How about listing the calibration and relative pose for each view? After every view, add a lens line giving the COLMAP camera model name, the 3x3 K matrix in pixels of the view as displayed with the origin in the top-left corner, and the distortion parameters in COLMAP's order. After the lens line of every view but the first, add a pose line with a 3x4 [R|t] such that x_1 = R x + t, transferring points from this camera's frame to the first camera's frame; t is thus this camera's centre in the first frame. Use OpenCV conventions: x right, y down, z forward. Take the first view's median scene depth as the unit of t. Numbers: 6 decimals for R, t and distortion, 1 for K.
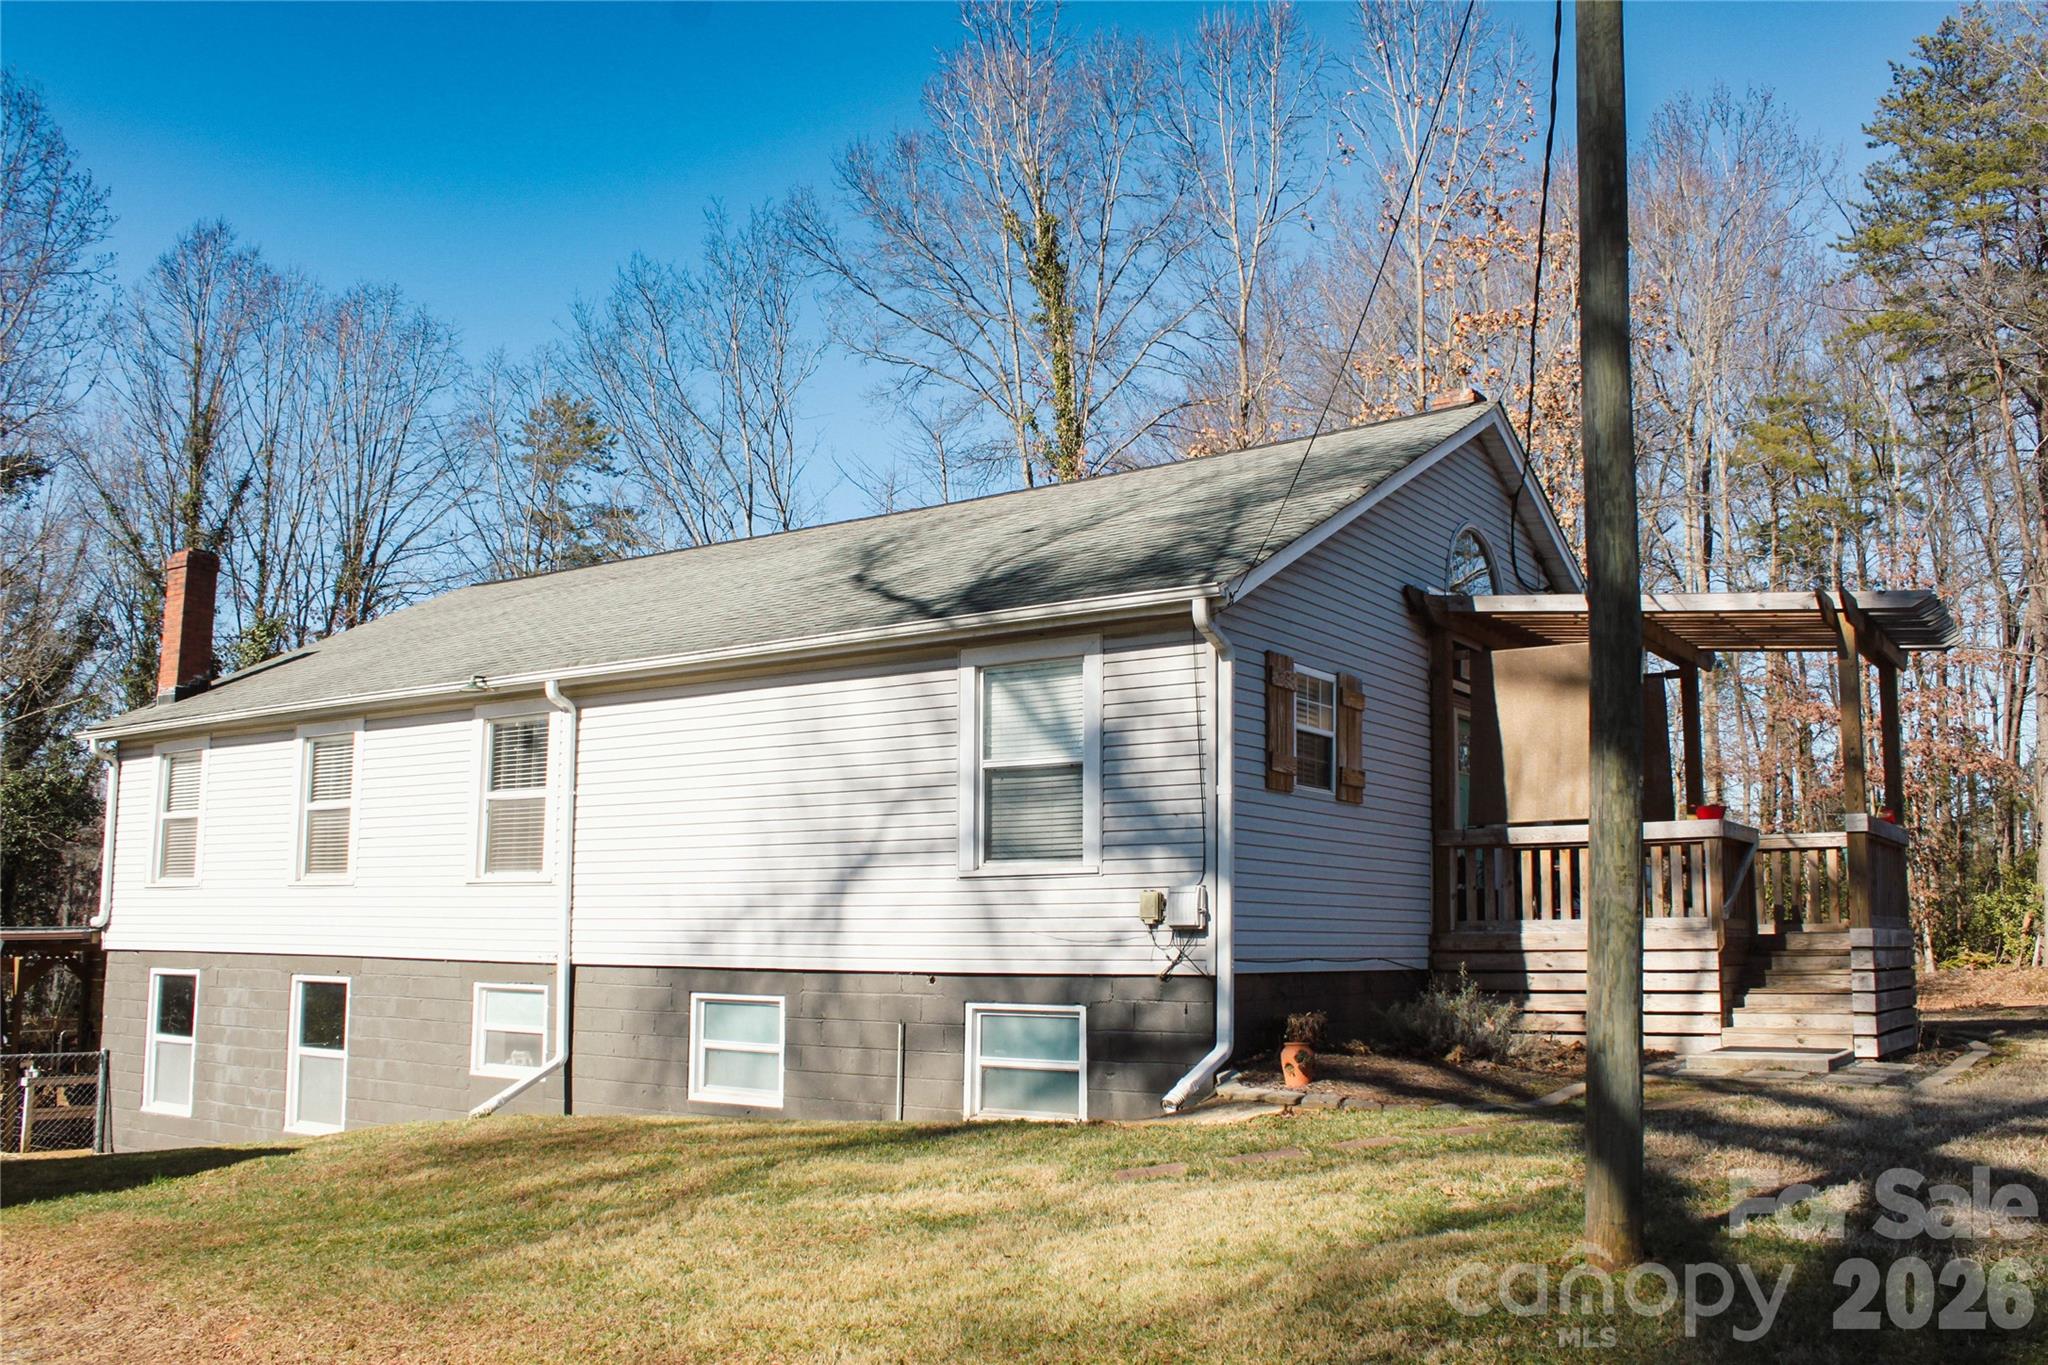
lens RADIAL K [[1721.9, 0, 1024.0], [0, 1721.9, 682.5], [0, 0, 1]] dist [-0.136435, 0.007057]
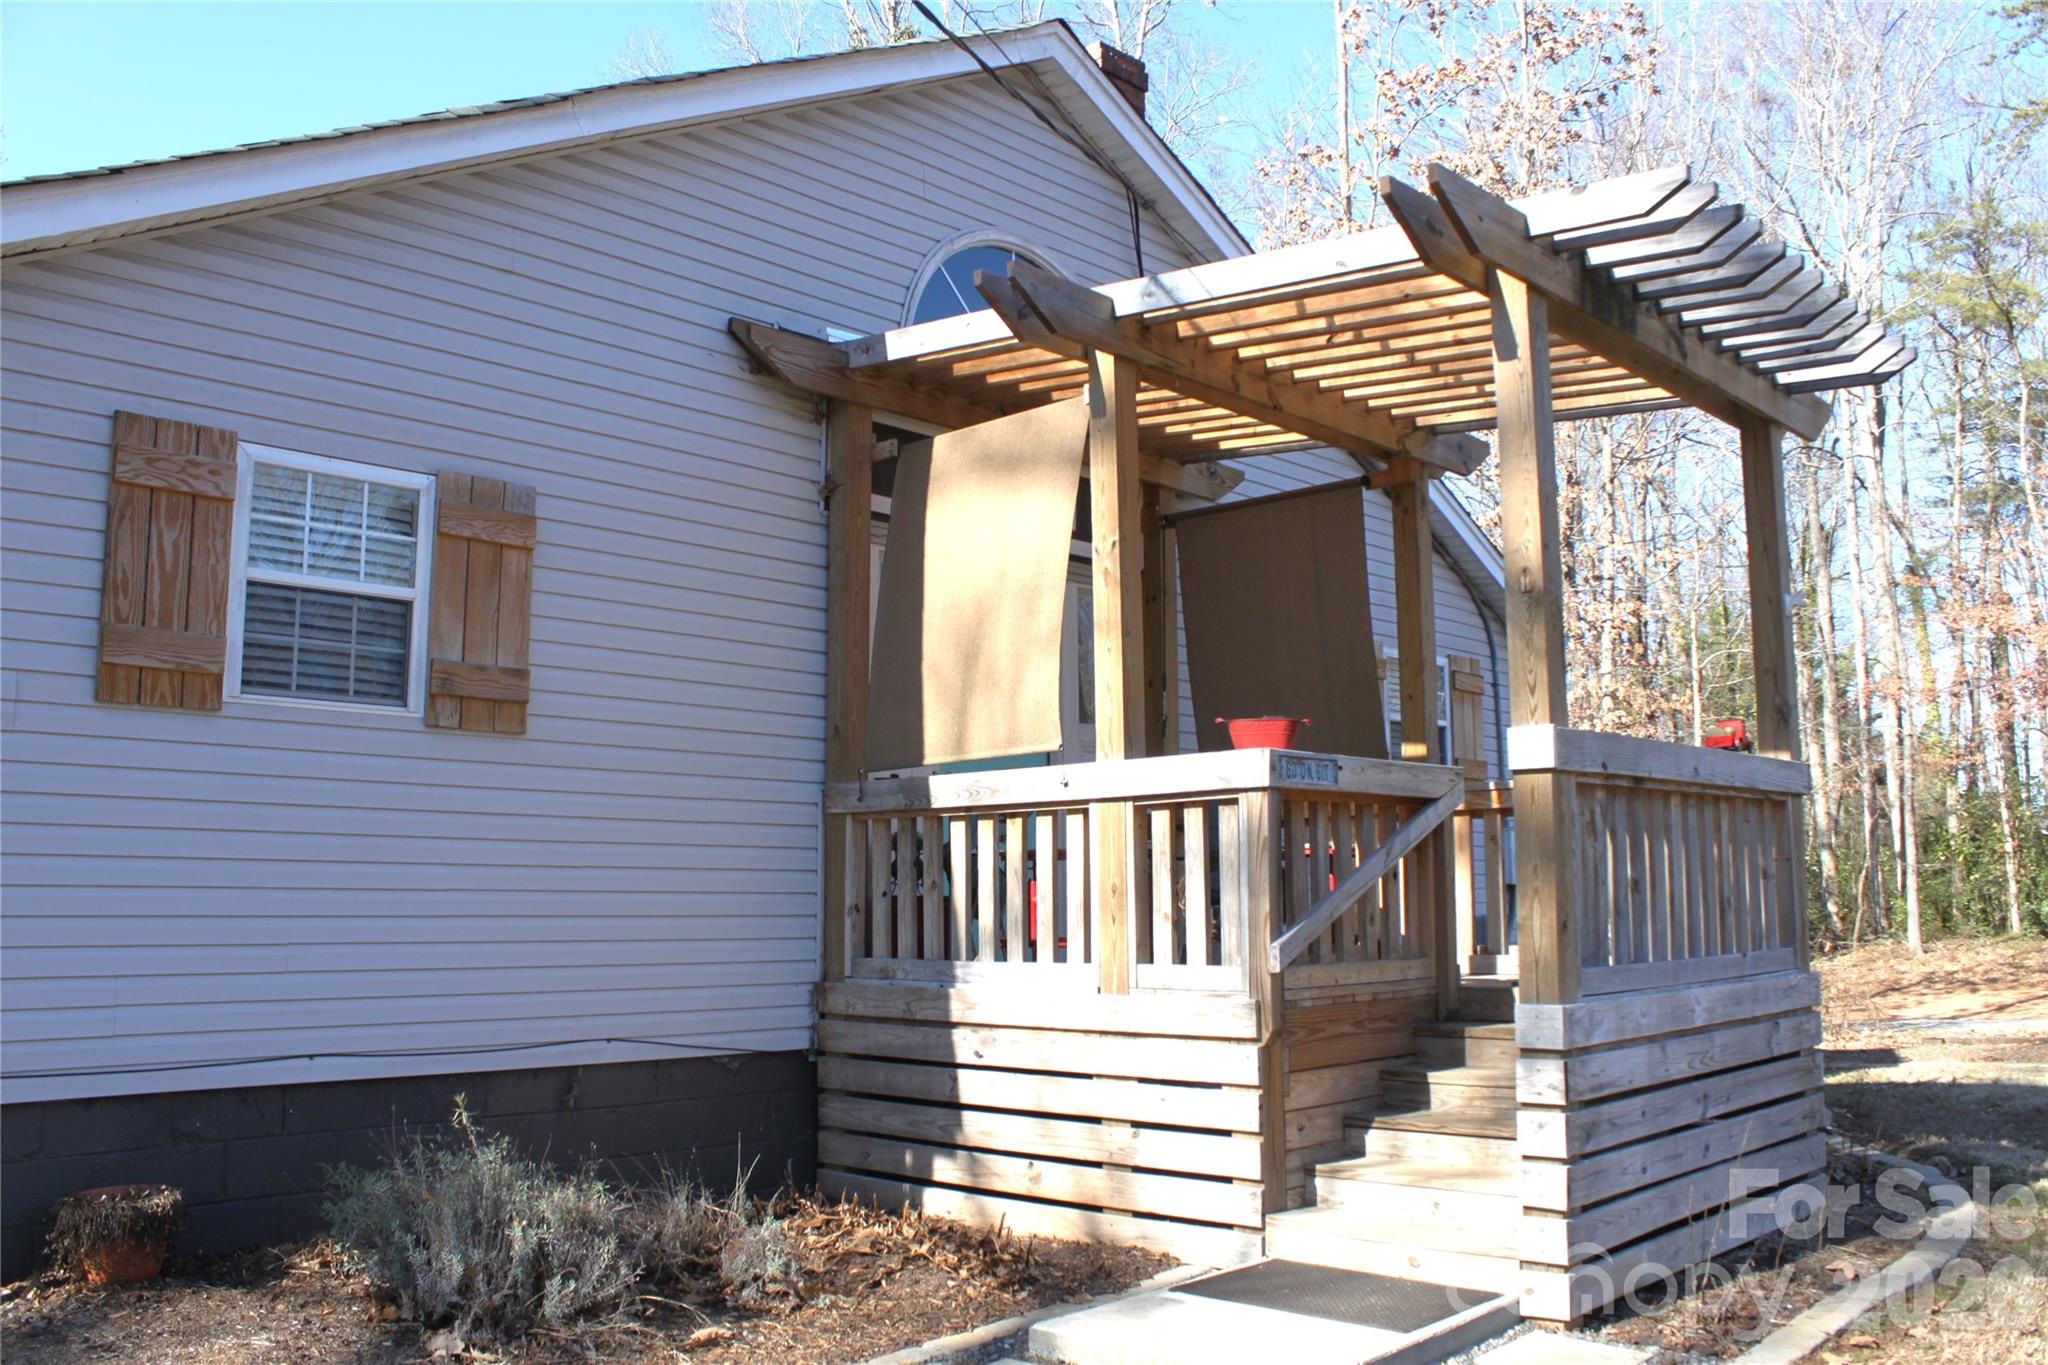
lens RADIAL K [[1721.9, 0, 1024.0], [0, 1721.9, 682.5], [0, 0, 1]] dist [-0.136435, 0.007057]
pose [[0.989121, -0.035497, -0.142757, 0.390057], [0.038559, 0.999081, 0.018733, 0.049557], [0.141961, -0.024033, 0.989580, 0.503572]]
